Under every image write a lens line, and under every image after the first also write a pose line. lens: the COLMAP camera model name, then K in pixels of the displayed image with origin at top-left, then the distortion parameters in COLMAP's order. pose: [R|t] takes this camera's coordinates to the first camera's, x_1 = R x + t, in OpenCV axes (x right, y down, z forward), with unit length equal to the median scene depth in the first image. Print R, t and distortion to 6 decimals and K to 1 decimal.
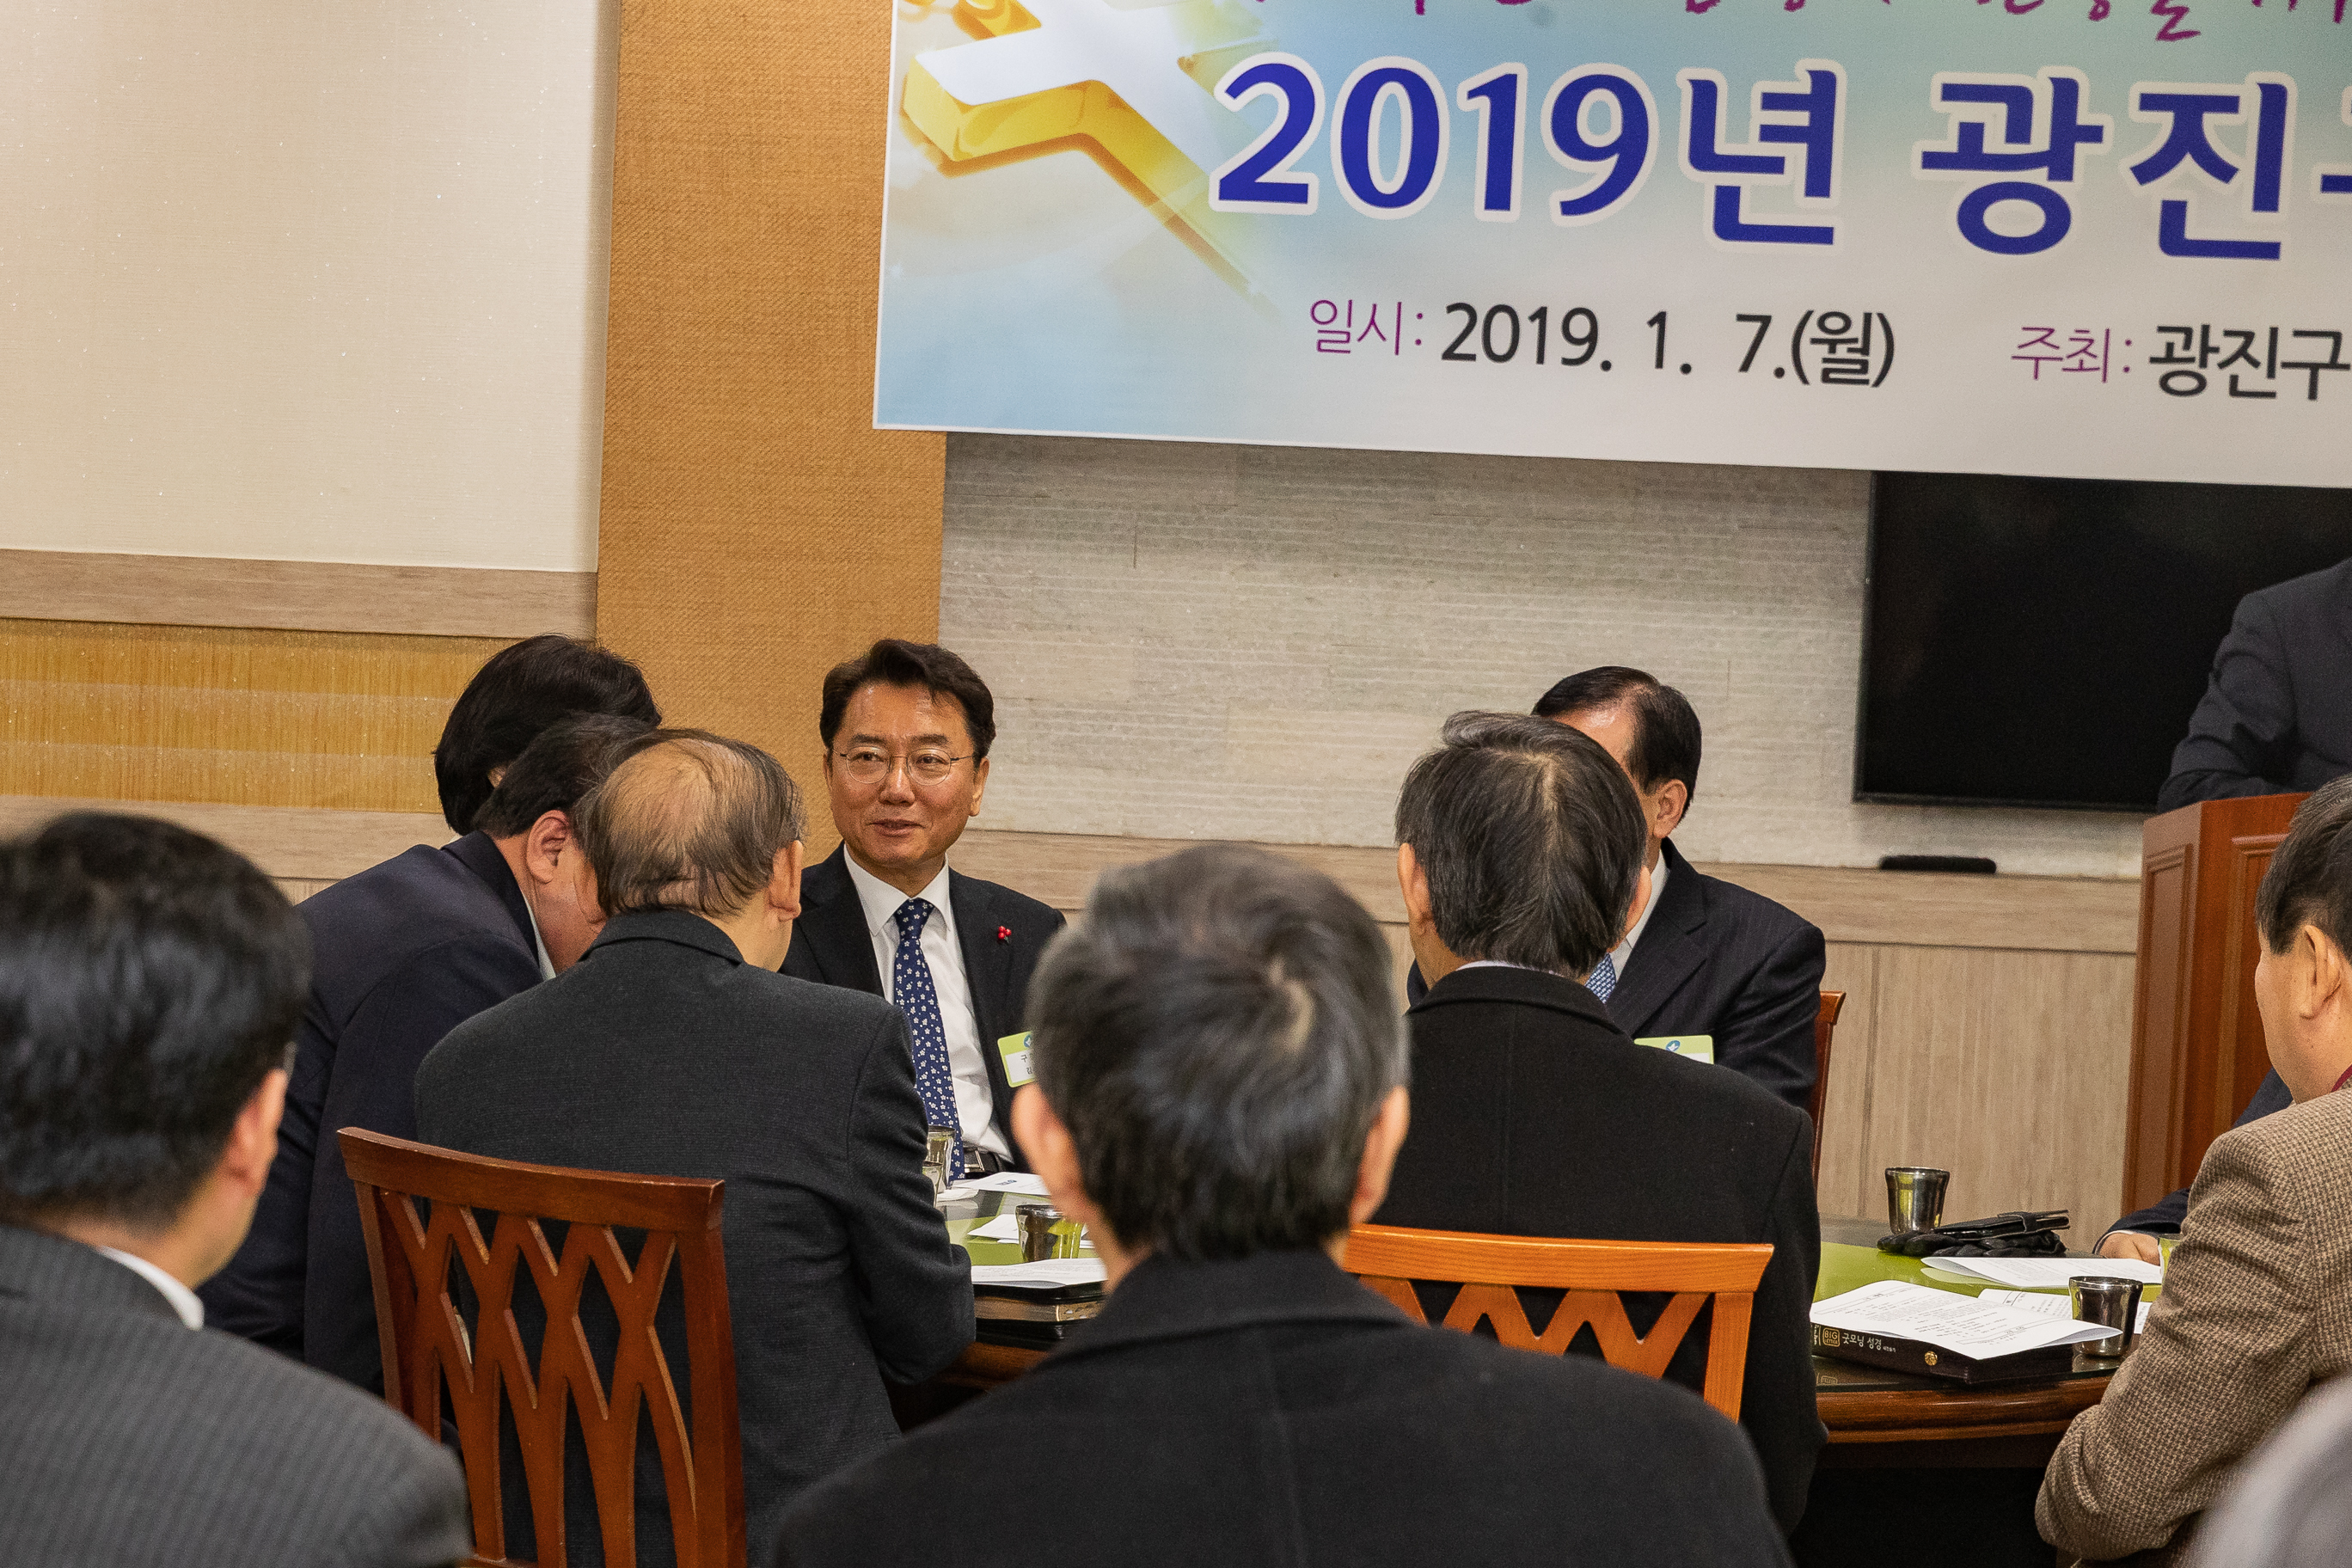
lens RADIAL K [[6077.8, 0, 734.9], [0, 6077.8, 1099.1], [0, 0, 1]] dist [-0.026782, 0.312673]
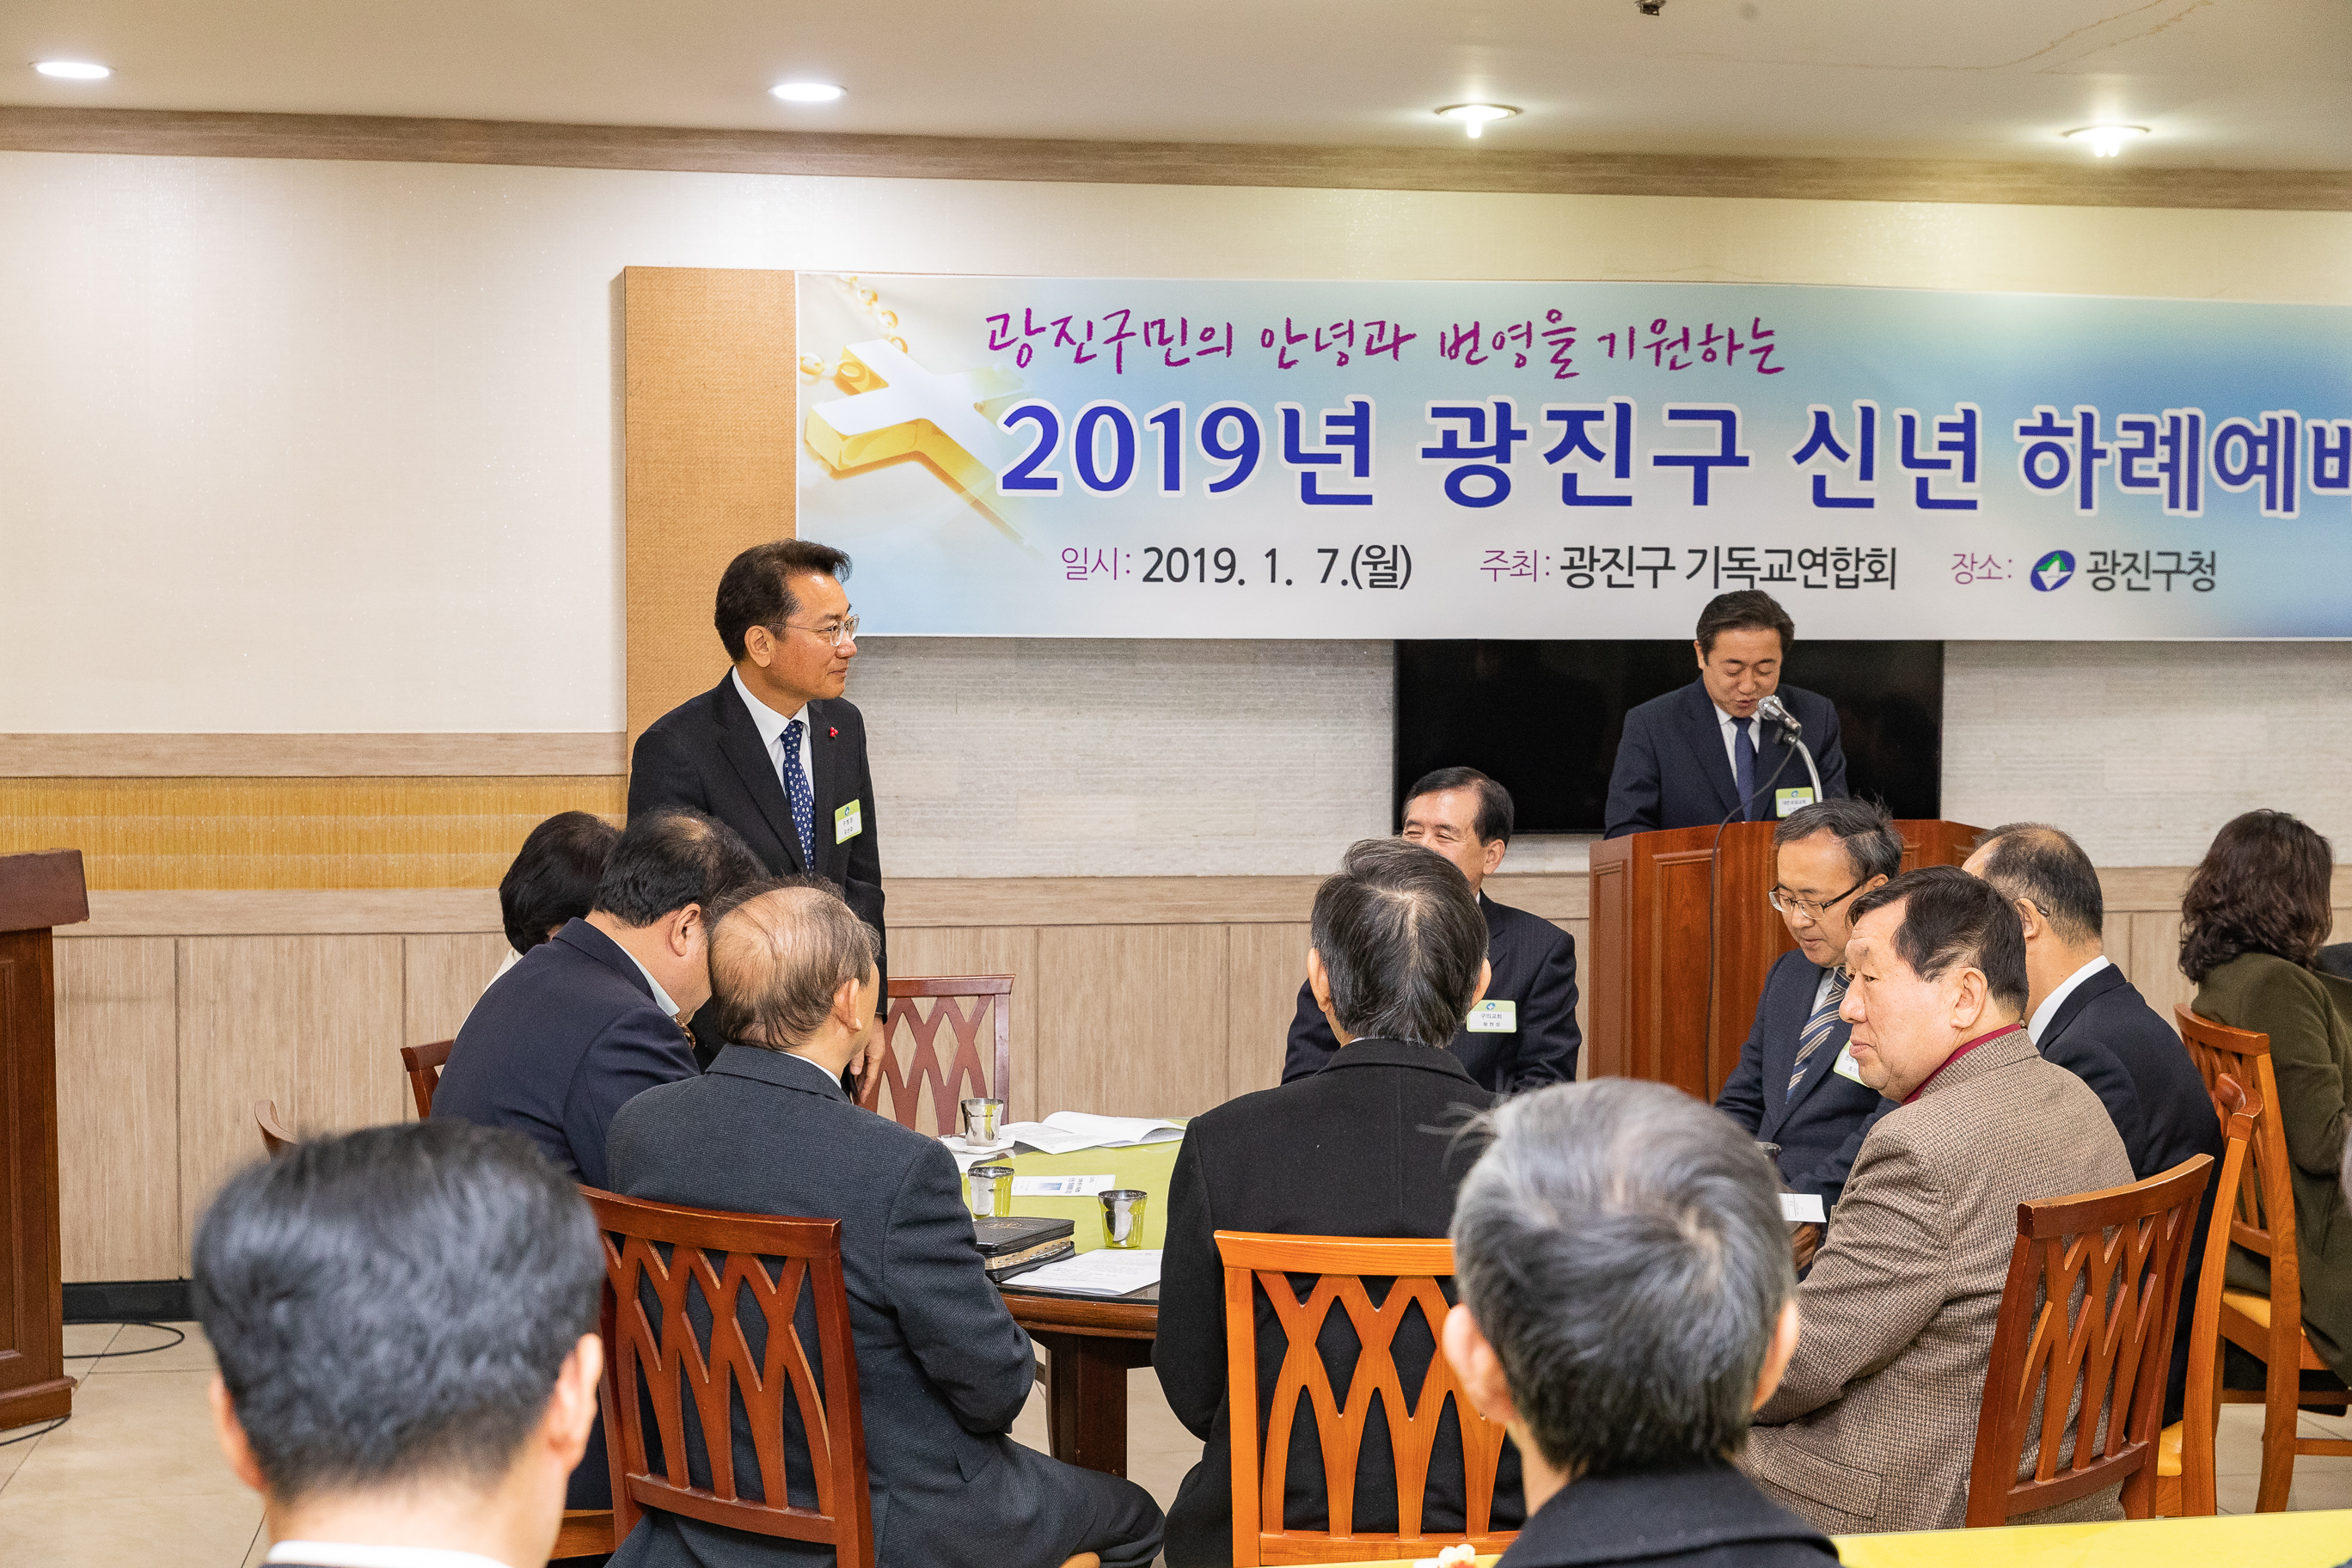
lens RADIAL K [[3180.2, 0, 1163.5], [0, 3180.2, 804.6], [0, 0, 1]] dist [0.023632, -0.038716]
pose [[0.983909, -0.046720, 0.172451, -0.029547], [0.054441, 0.997703, -0.040314, -0.026663], [-0.170171, 0.049054, 0.984193, 0.155300]]
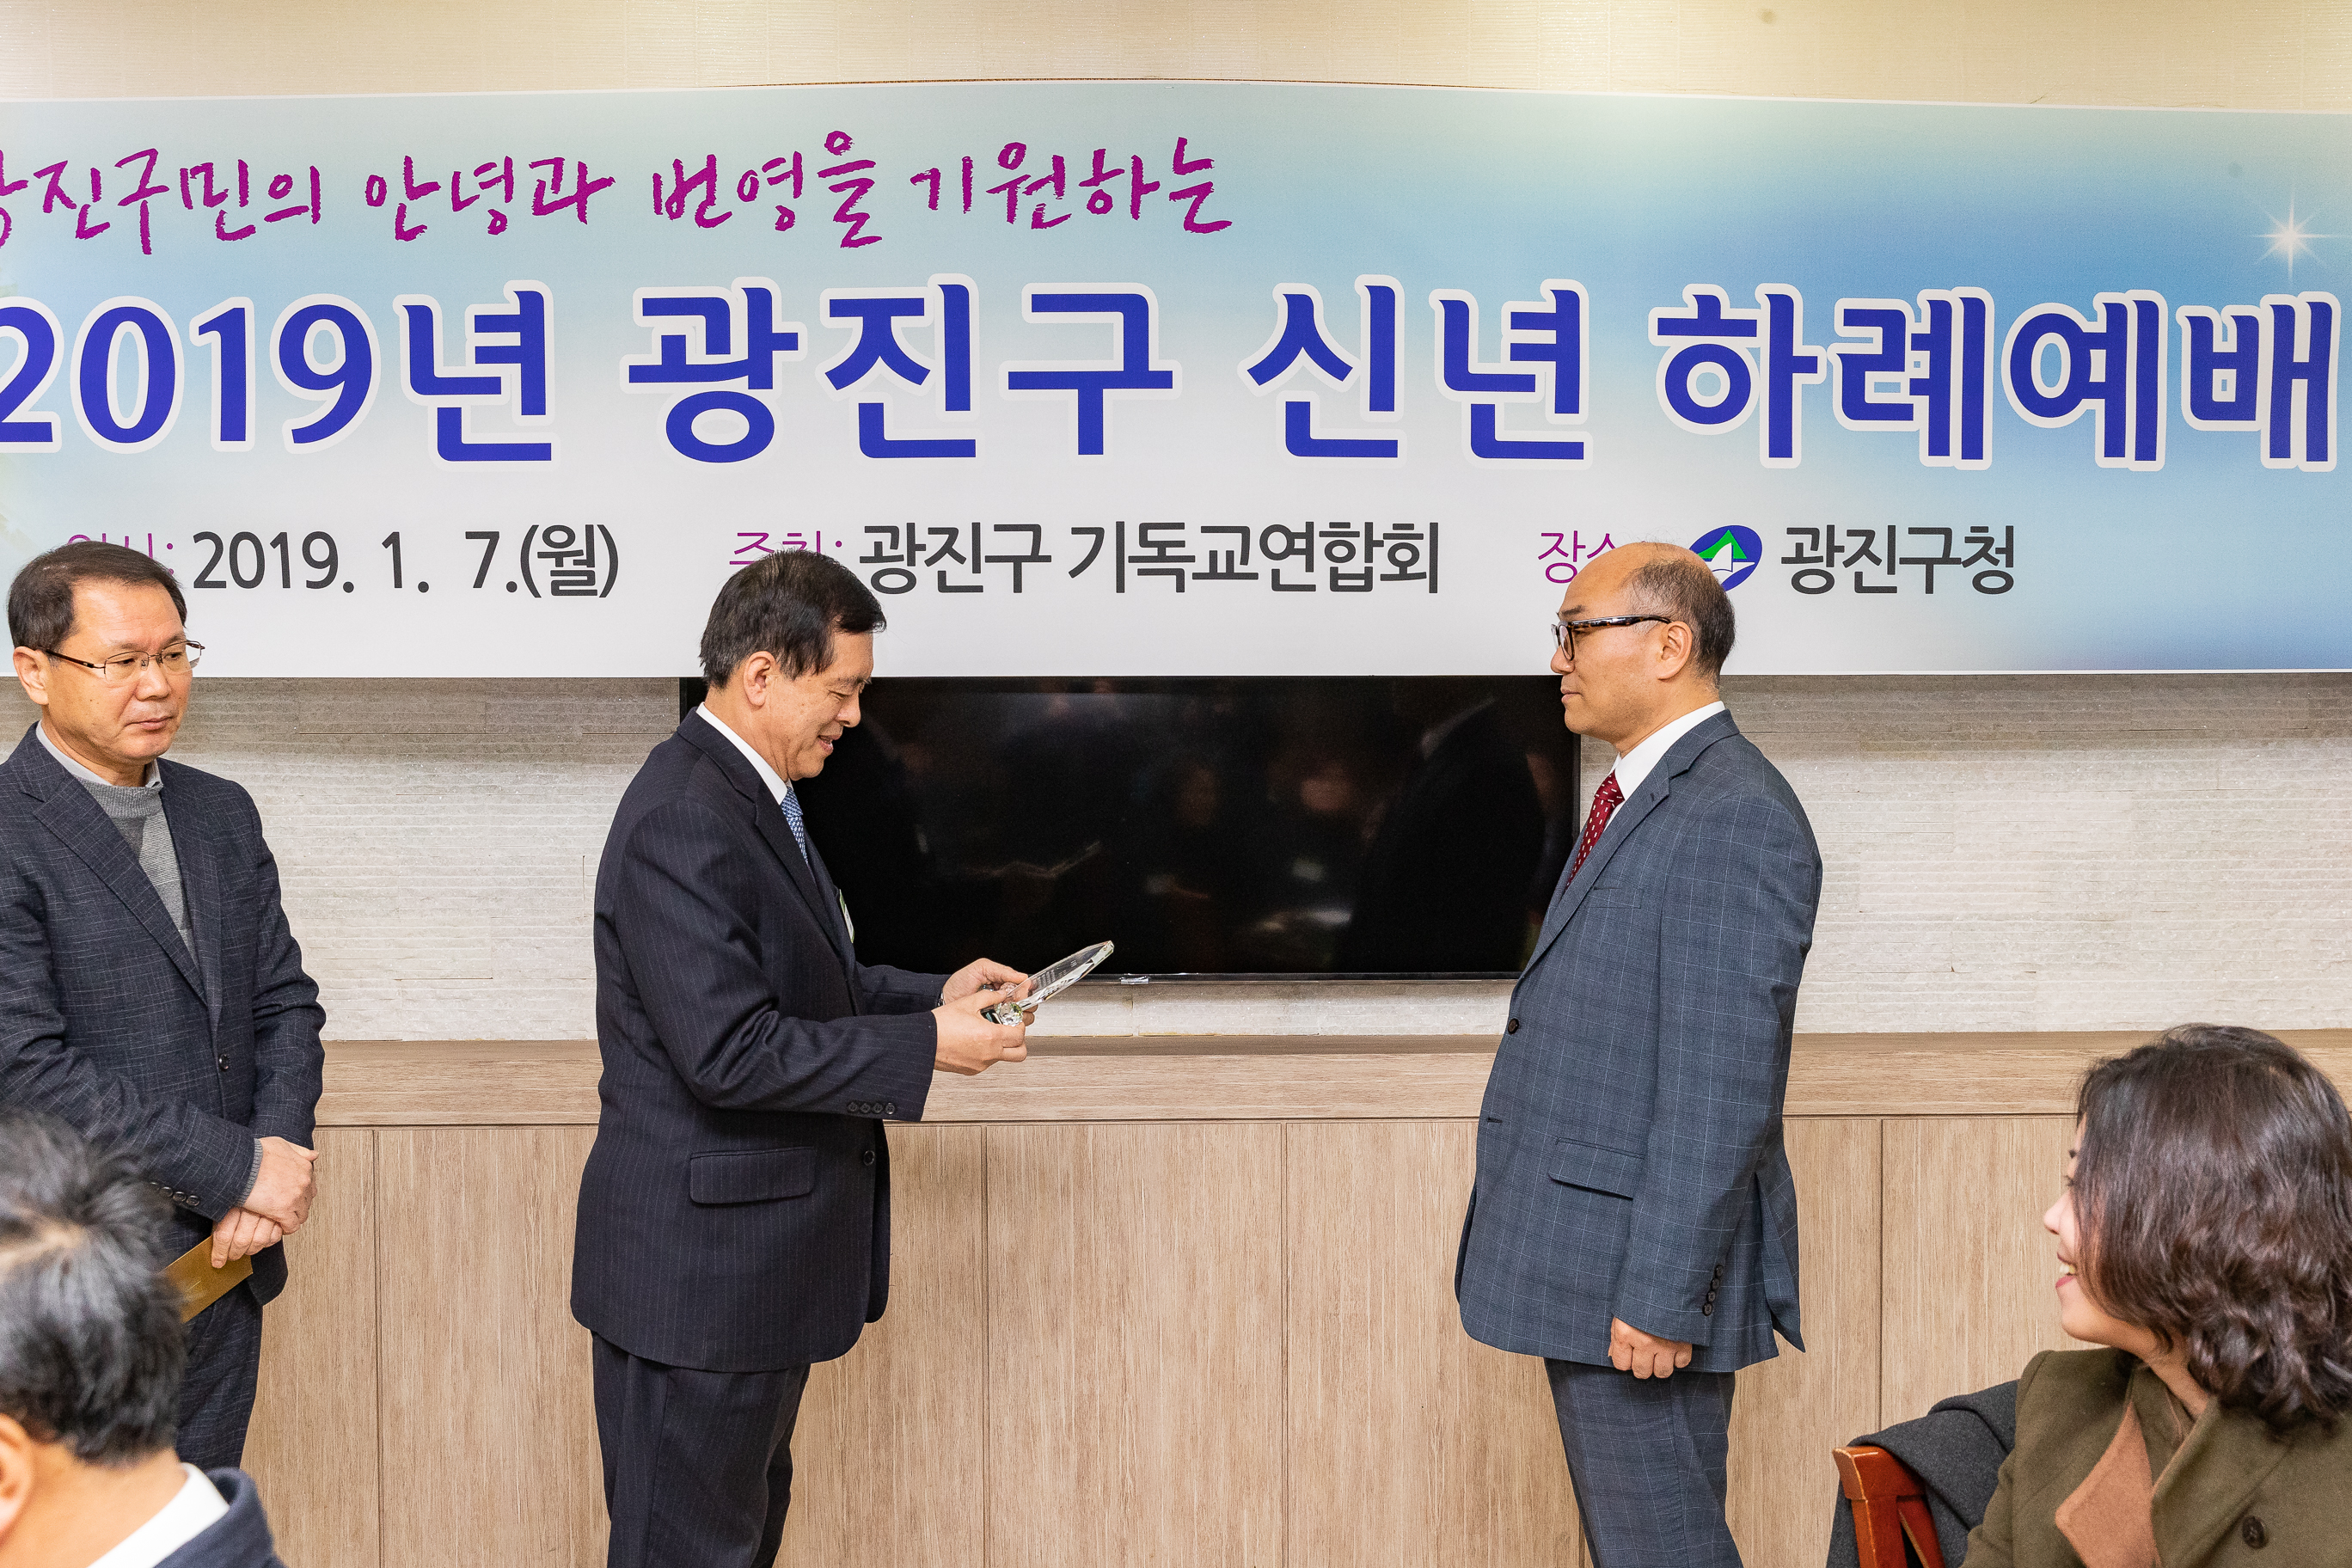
lens RADIAL K [[2336.6, 0, 1180.0], [0, 2336.6, 794.1], [0, 0, 1]] dist [0.030124, -0.008495]
pose [[0.998626, -0.043415, 0.029337, 0.271307], [0.044957, 0.997522, -0.054125, -0.058209], [-0.026914, 0.055369, 0.998103, 0.603532]]
